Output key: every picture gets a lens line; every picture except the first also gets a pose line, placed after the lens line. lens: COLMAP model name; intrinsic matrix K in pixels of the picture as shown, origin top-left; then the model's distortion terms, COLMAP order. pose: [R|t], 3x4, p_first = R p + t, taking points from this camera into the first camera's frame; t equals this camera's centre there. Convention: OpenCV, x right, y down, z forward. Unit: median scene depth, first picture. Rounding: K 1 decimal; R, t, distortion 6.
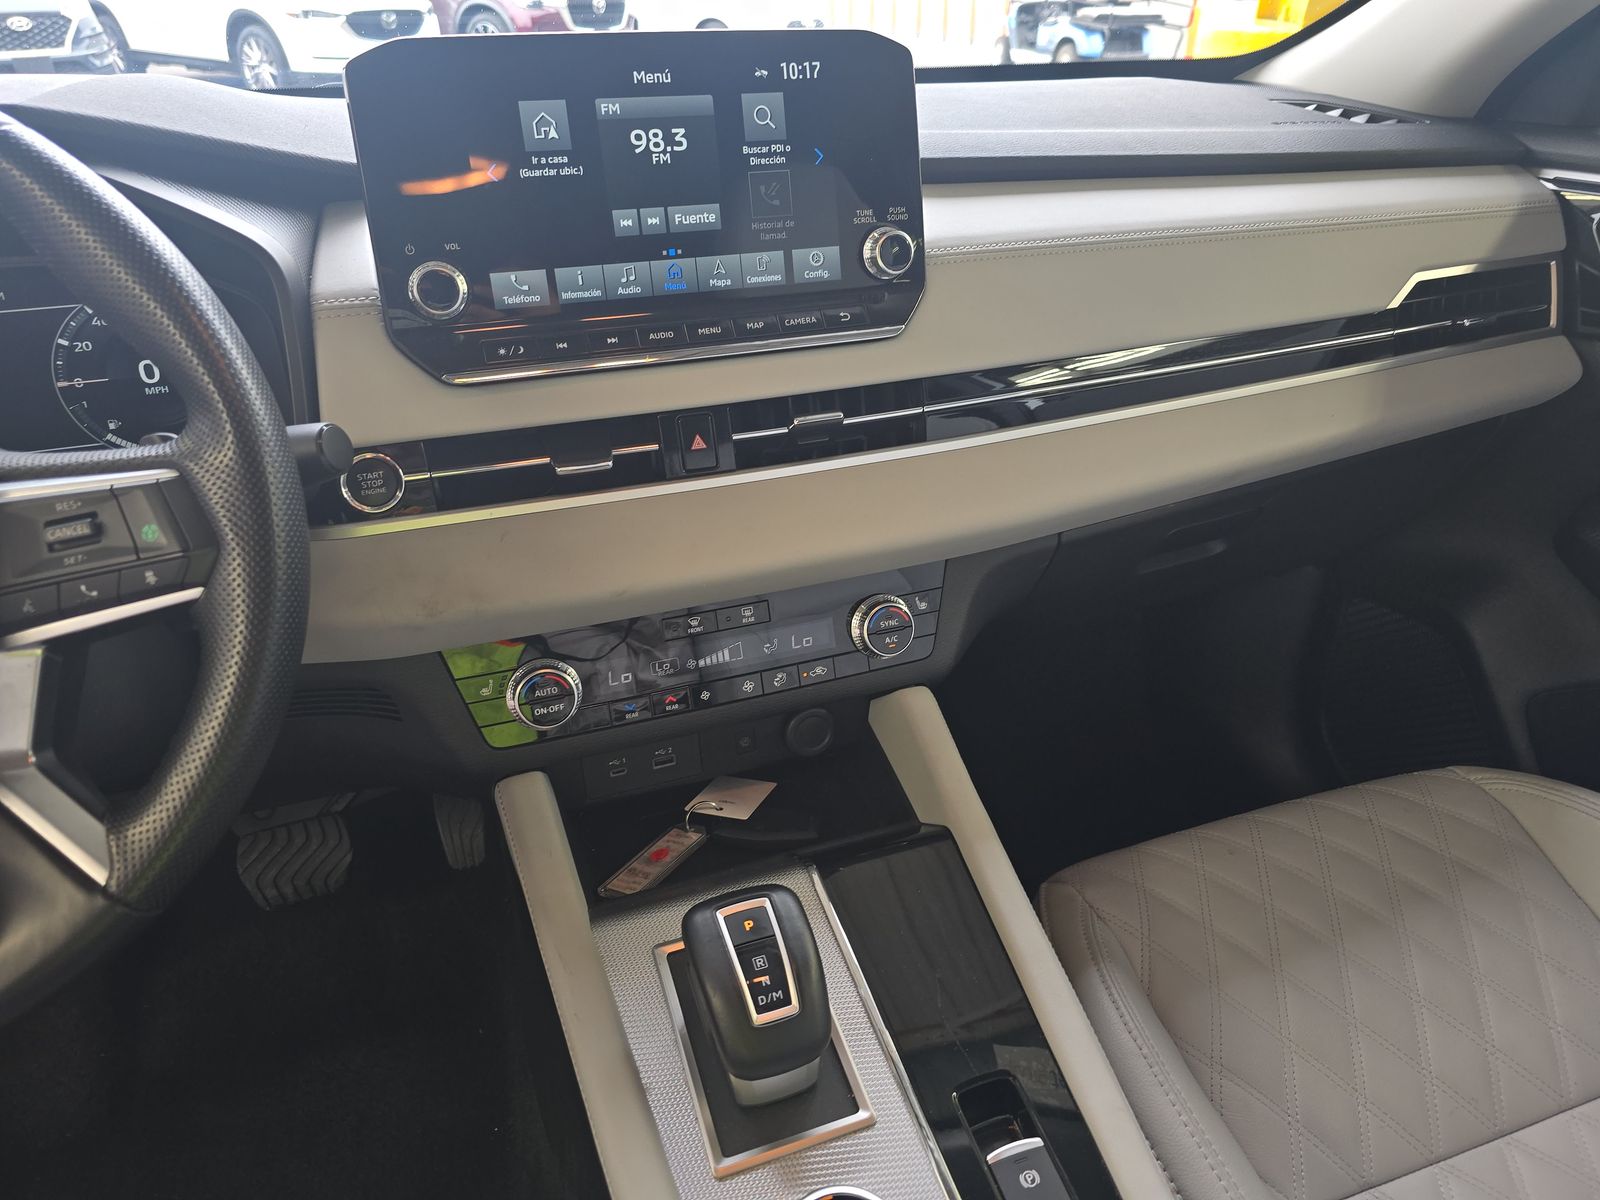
lens RADIAL K [[1048.3, 0, 800.0], [0, 1048.3, 600.0], [0, 0, 1]] dist [0.001404, -0.000808]
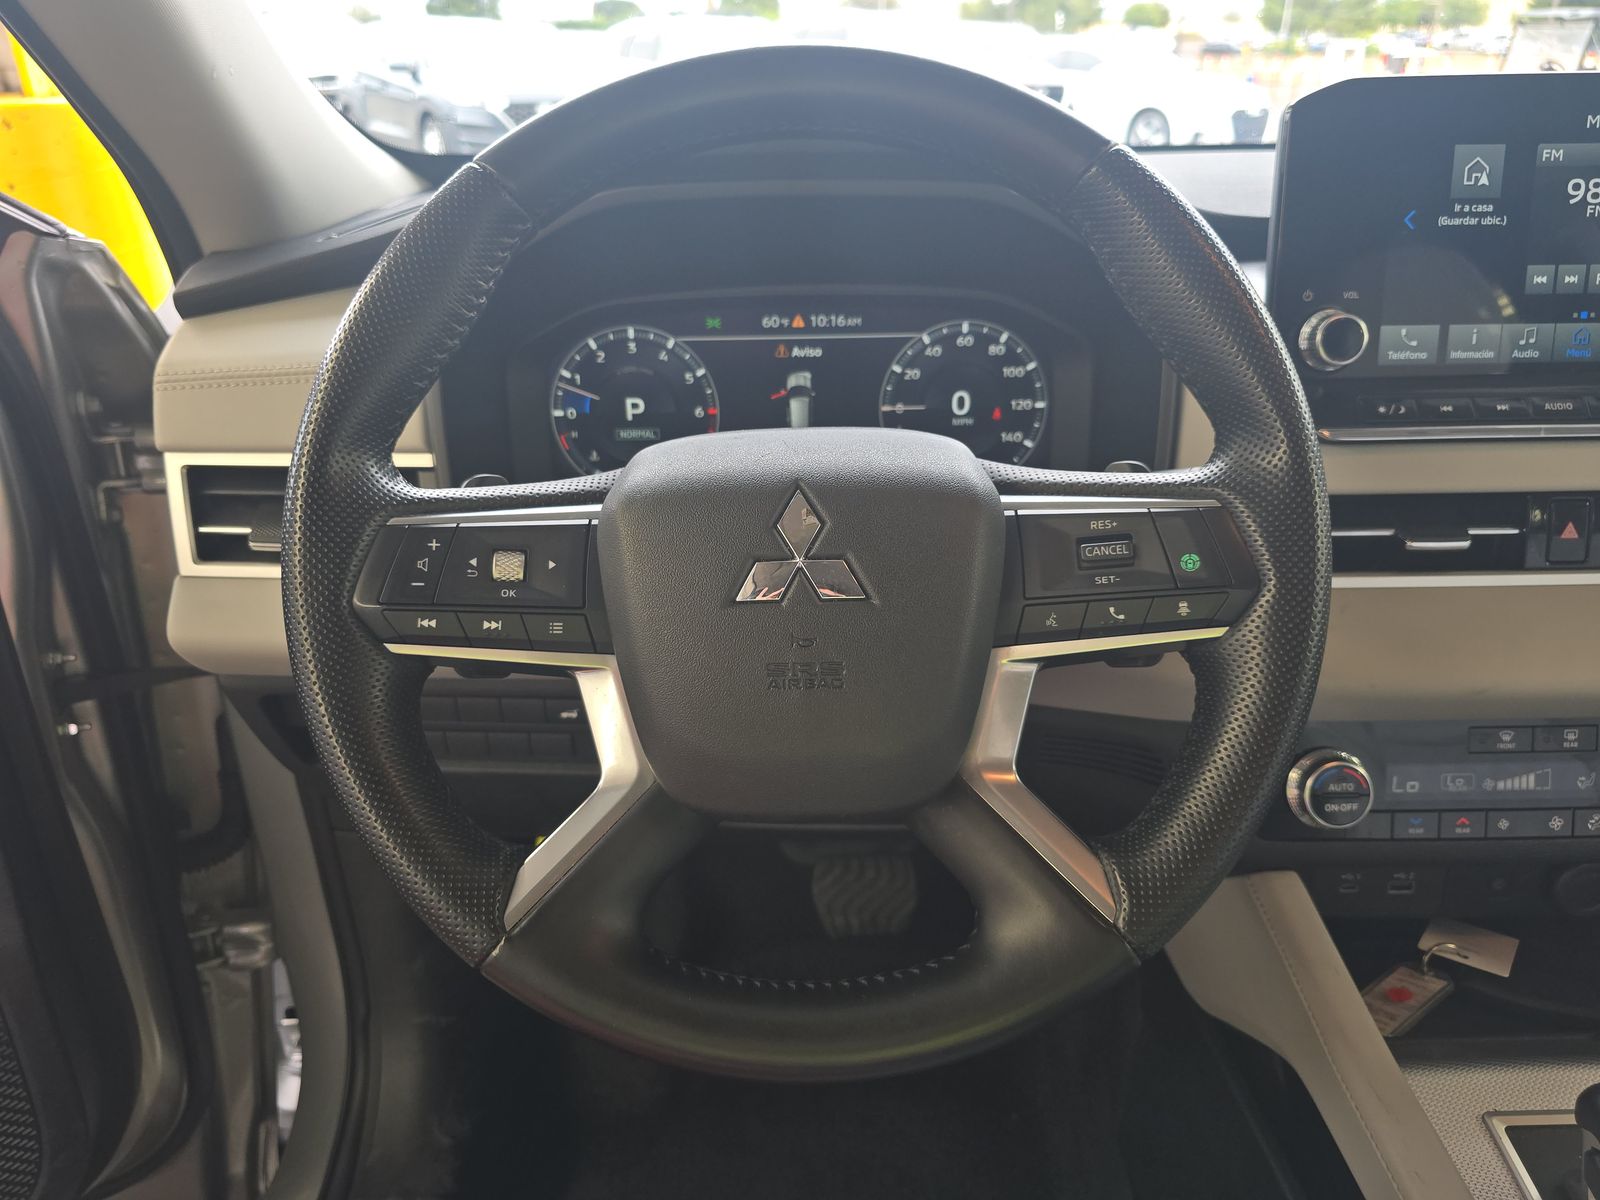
lens RADIAL K [[1058.7, 0, 800.1], [0, 1058.7, 588.0], [0, 0, 1]] dist [0.000292, -0.013649]
pose [[0.937371, 0.132057, -0.322330, -0.430130], [-0.158097, 0.985842, -0.055868, 0.046023], [0.310389, 0.103329, 0.944977, -0.009370]]
